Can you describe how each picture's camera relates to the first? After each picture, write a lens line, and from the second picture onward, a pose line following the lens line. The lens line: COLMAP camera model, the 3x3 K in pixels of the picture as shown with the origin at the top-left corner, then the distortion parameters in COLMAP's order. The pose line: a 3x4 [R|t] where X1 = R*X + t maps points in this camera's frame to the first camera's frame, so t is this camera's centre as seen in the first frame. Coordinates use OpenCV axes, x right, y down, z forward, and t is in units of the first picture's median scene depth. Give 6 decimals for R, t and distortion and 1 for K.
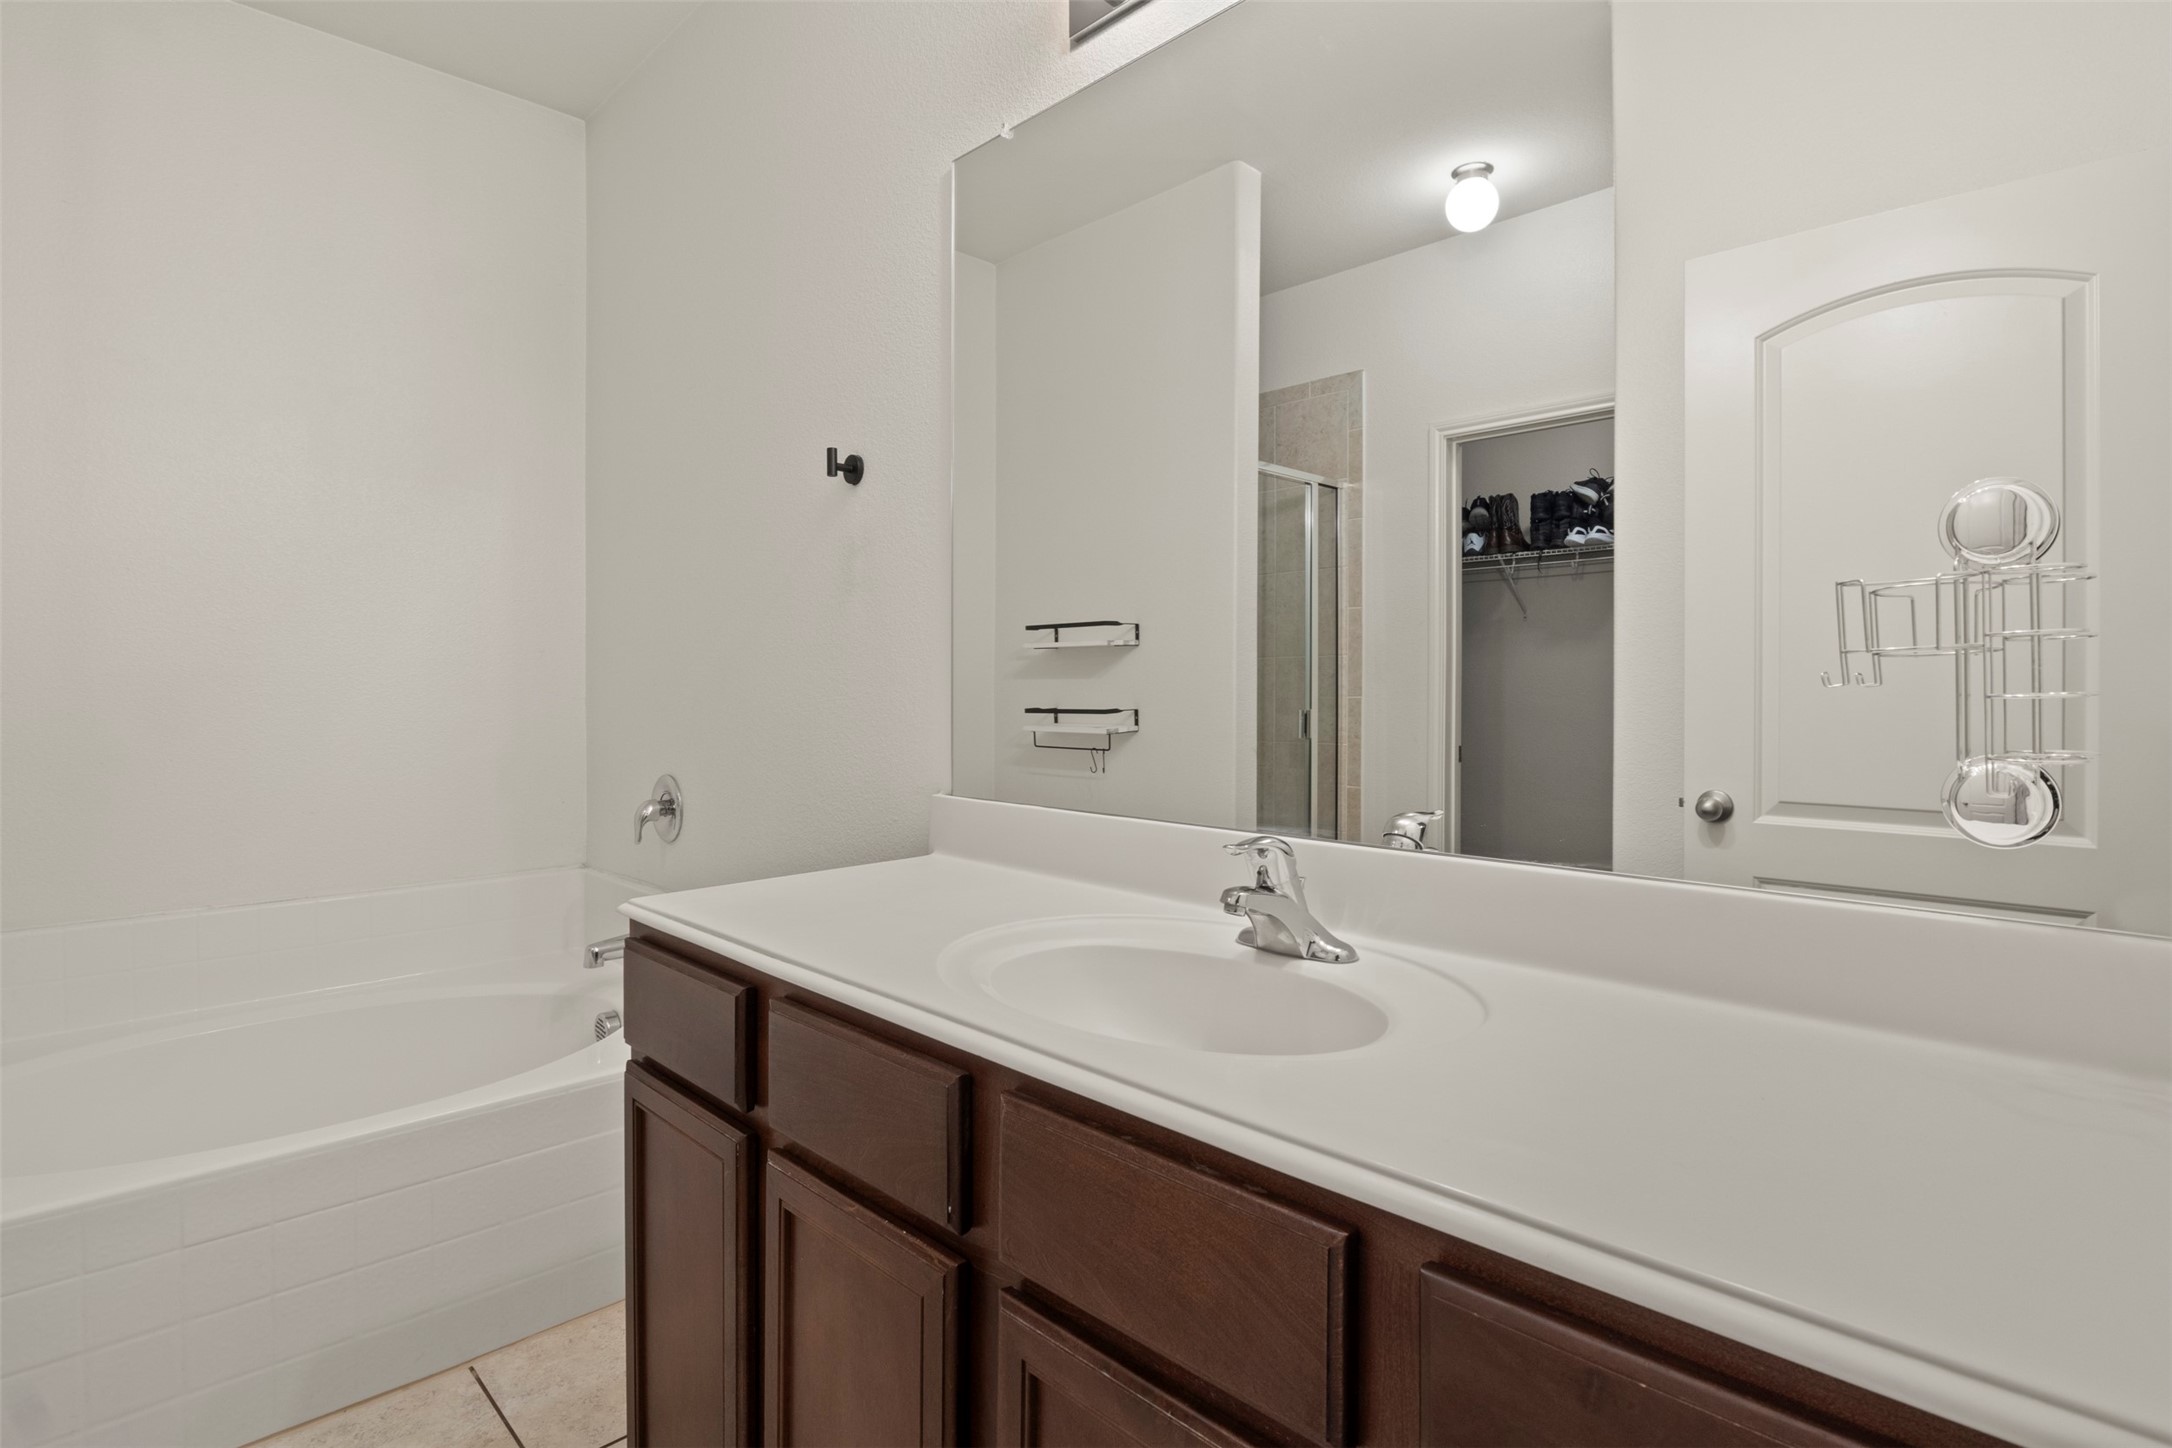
lens RADIAL K [[1077.8, 0, 1081.3], [0, 1077.8, 692.8], [0, 0, 1]] dist [-0.004263, 0.000030]
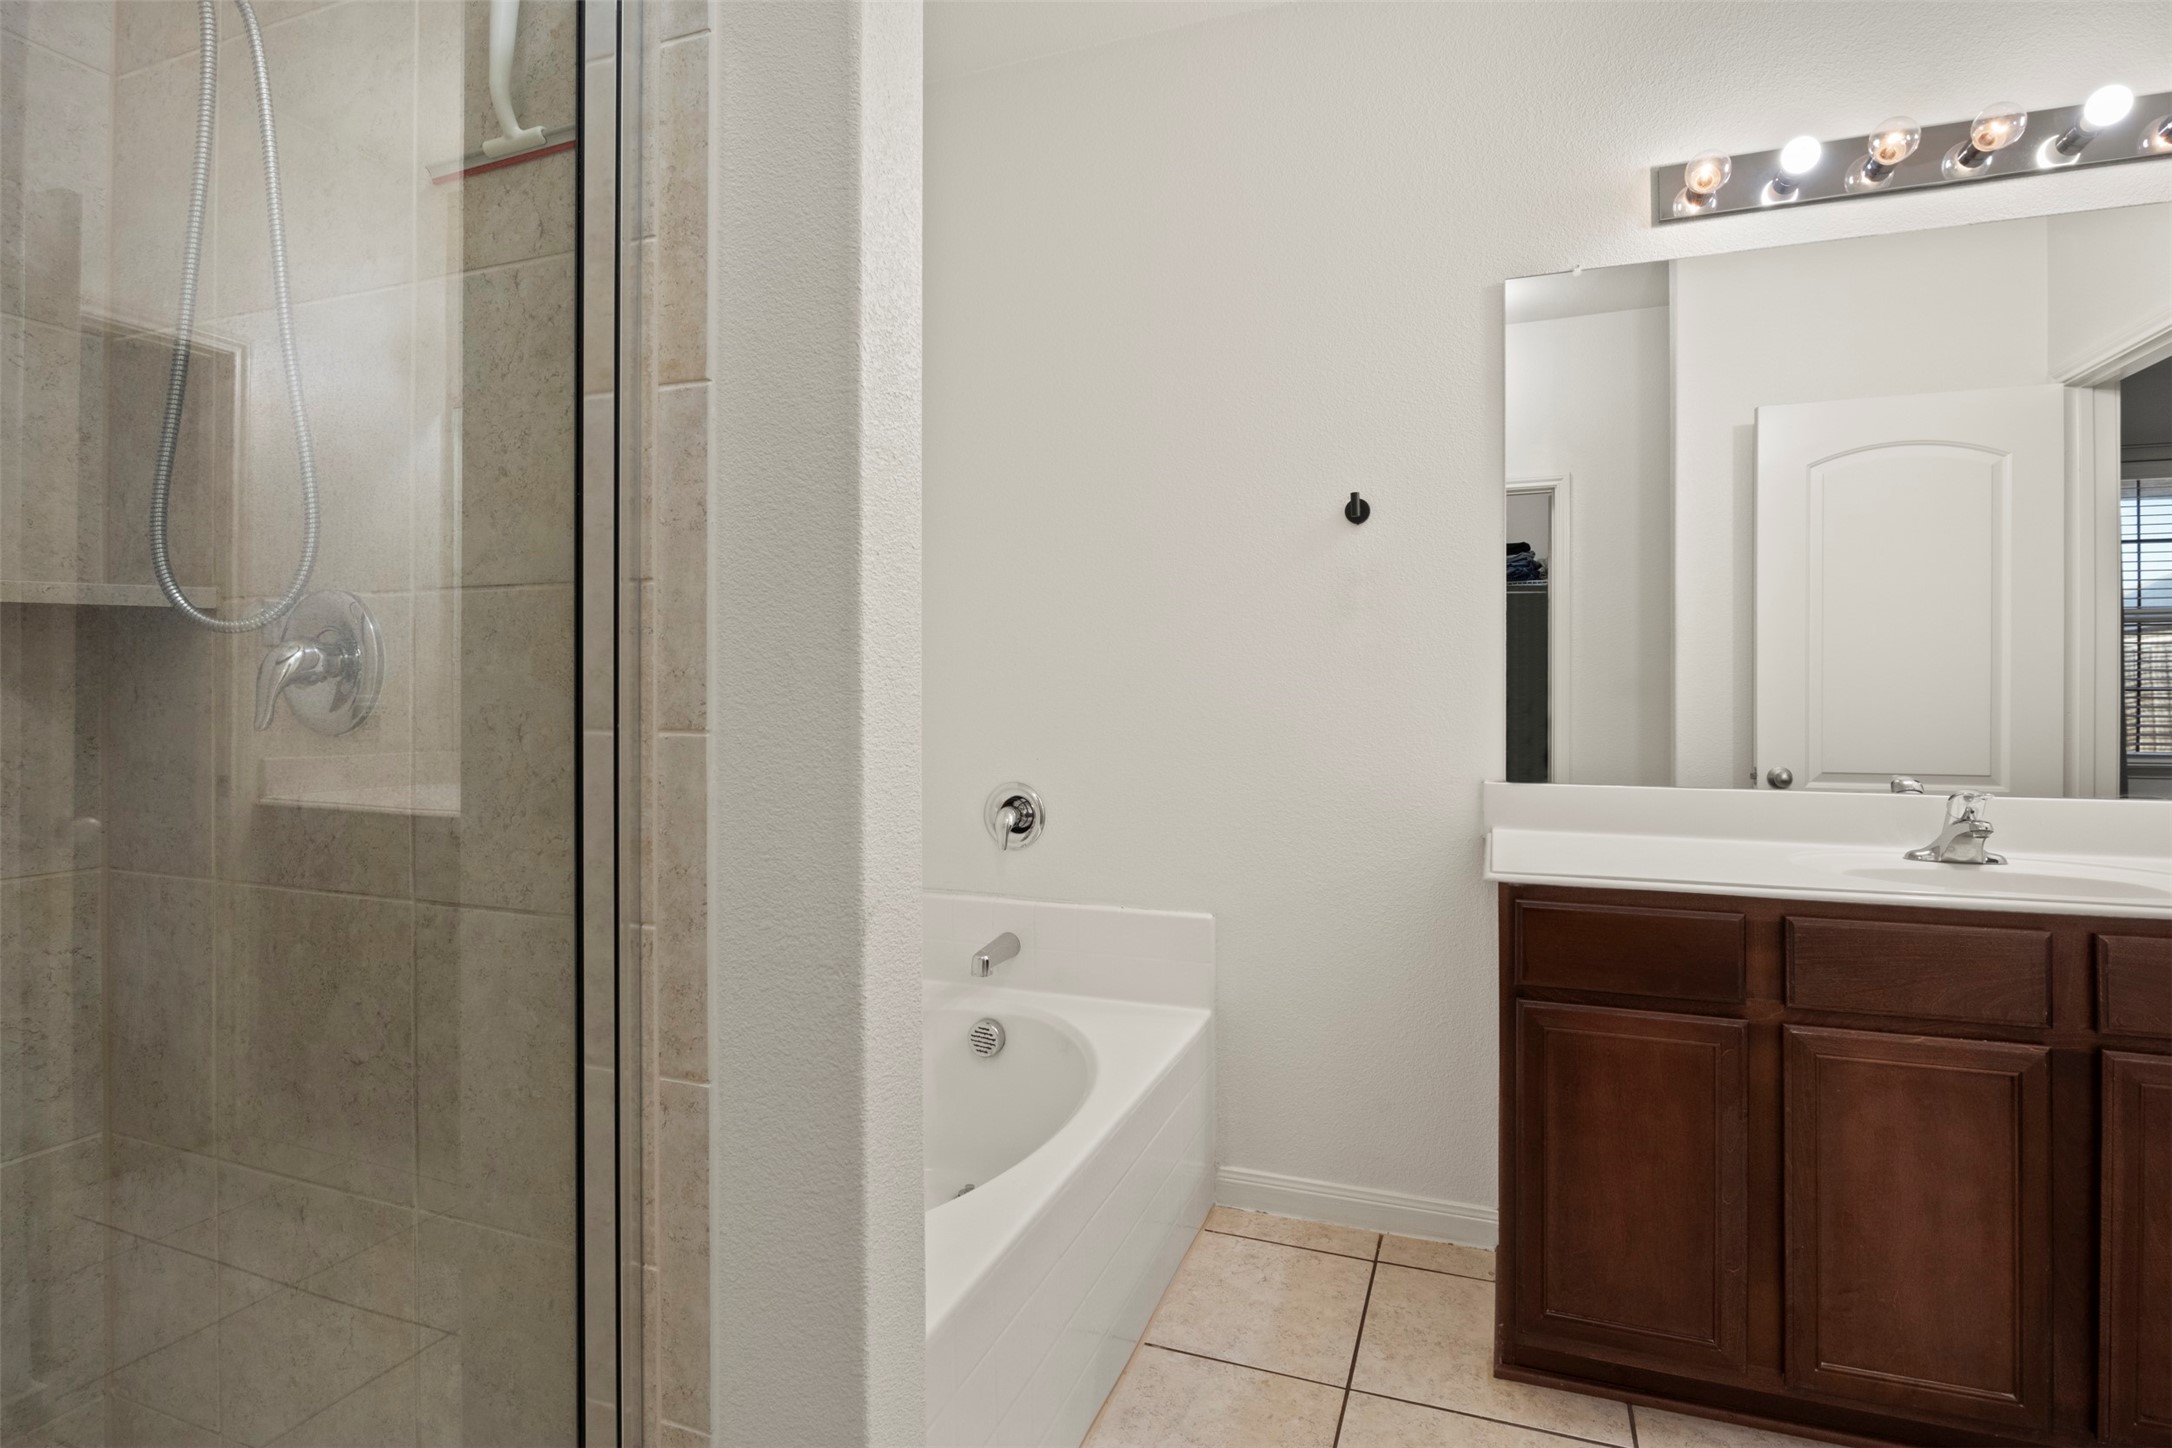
lens RADIAL K [[1077.8, 0, 1081.3], [0, 1077.8, 692.8], [0, 0, 1]] dist [-0.004263, 0.000030]
pose [[0.909926, 0.001834, 0.414767, -0.973369], [0.002934, 0.999937, -0.010858, 0.002493], [-0.414761, 0.011097, 0.909863, 0.056861]]
